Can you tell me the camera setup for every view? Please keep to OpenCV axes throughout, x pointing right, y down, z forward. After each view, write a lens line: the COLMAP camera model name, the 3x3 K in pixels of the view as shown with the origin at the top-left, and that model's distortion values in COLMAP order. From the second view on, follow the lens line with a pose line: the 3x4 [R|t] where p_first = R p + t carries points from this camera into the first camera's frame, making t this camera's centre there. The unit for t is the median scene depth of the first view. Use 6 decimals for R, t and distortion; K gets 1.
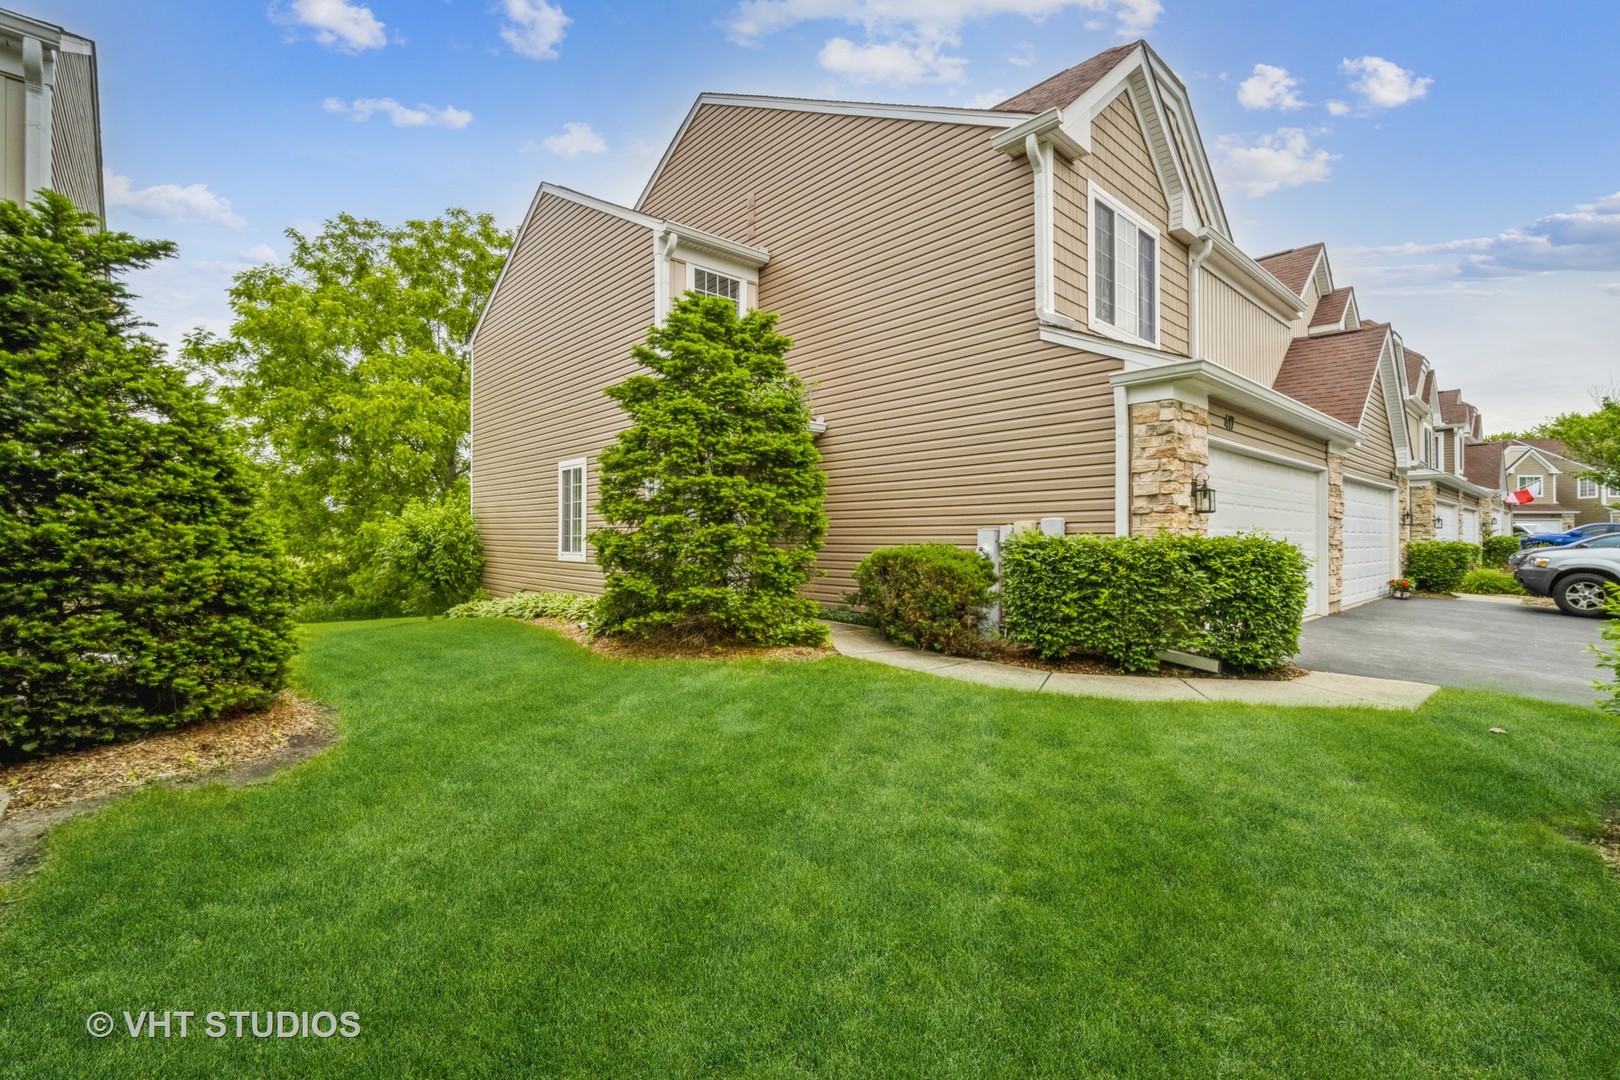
lens RADIAL K [[705.0, 0, 814.9], [0, 705.0, 535.3], [0, 0, 1]] dist [-0.002778, 0.000006]
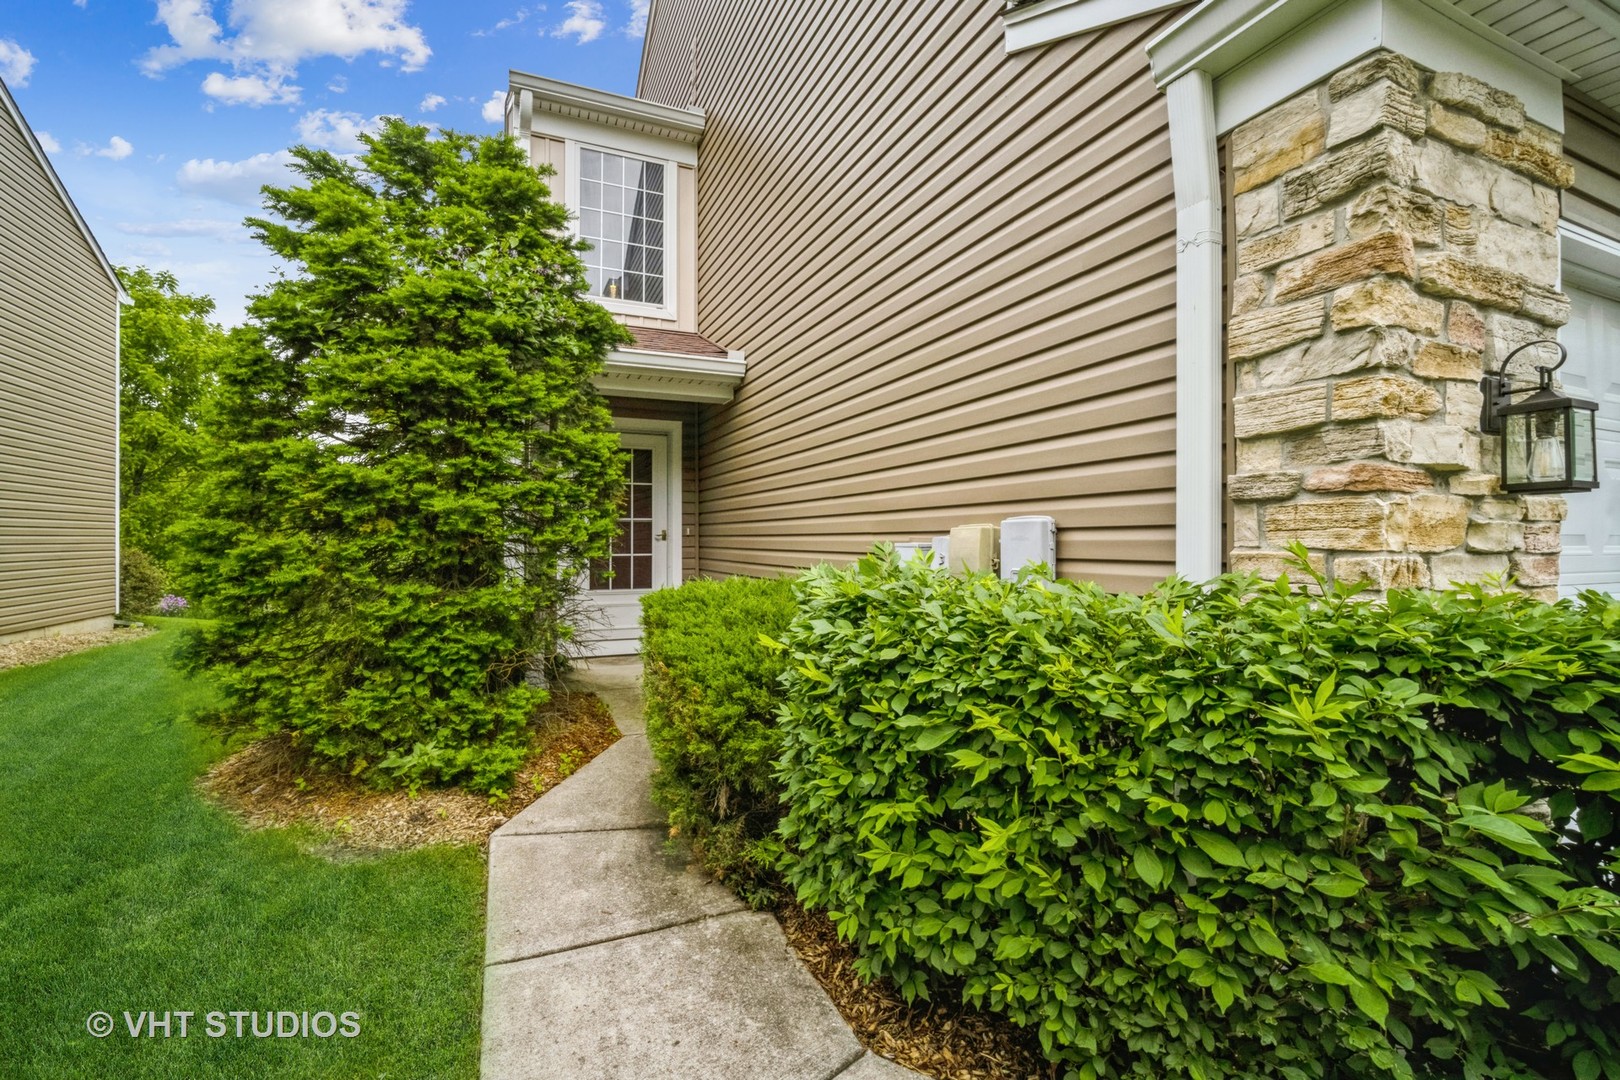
lens RADIAL K [[705.0, 0, 807.7], [0, 705.0, 538.9], [0, 0, 1]] dist [-0.002778, 0.000006]
pose [[0.949169, -0.001348, -0.314765, 0.378173], [0.003238, 0.999980, 0.005483, -0.016749], [0.314751, -0.006224, 0.949154, 0.670296]]
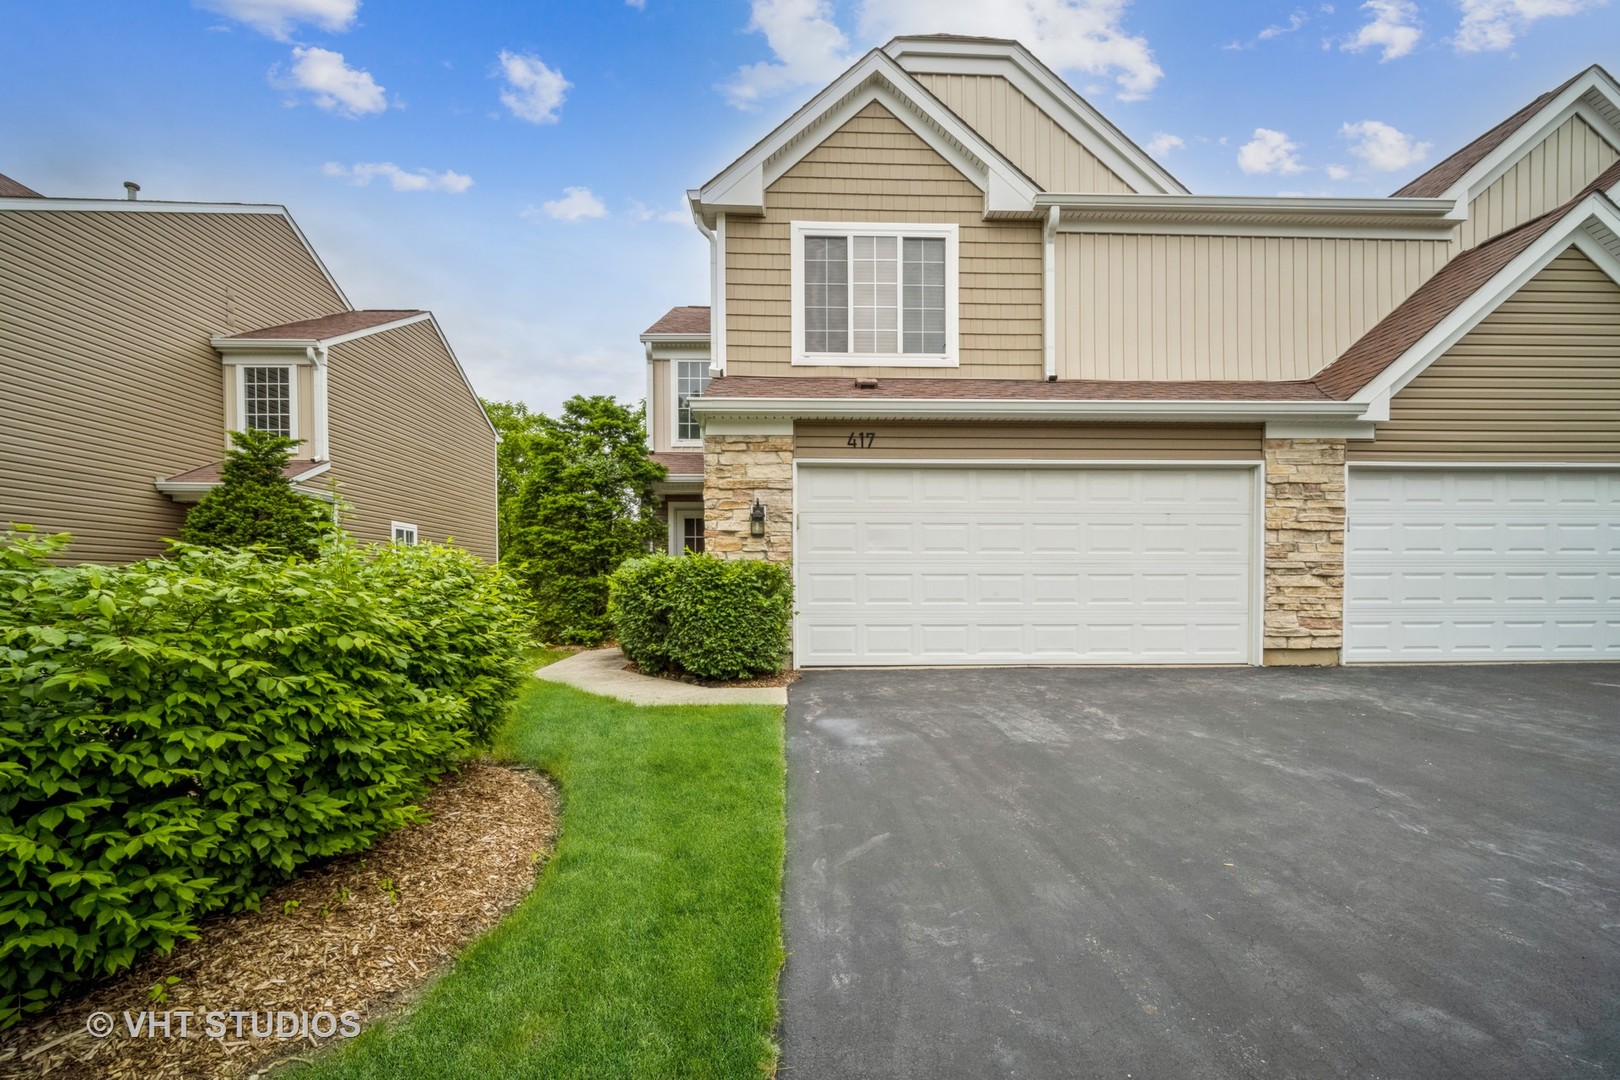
lens RADIAL K [[705.0, 0, 800.5], [0, 705.0, 589.2], [0, 0, 1]] dist [-0.002778, 0.000006]
pose [[0.766869, -0.002353, -0.641799, 1.302820], [0.014423, 0.999804, 0.013568, 0.035919], [0.641641, -0.019661, 0.766753, 0.223858]]
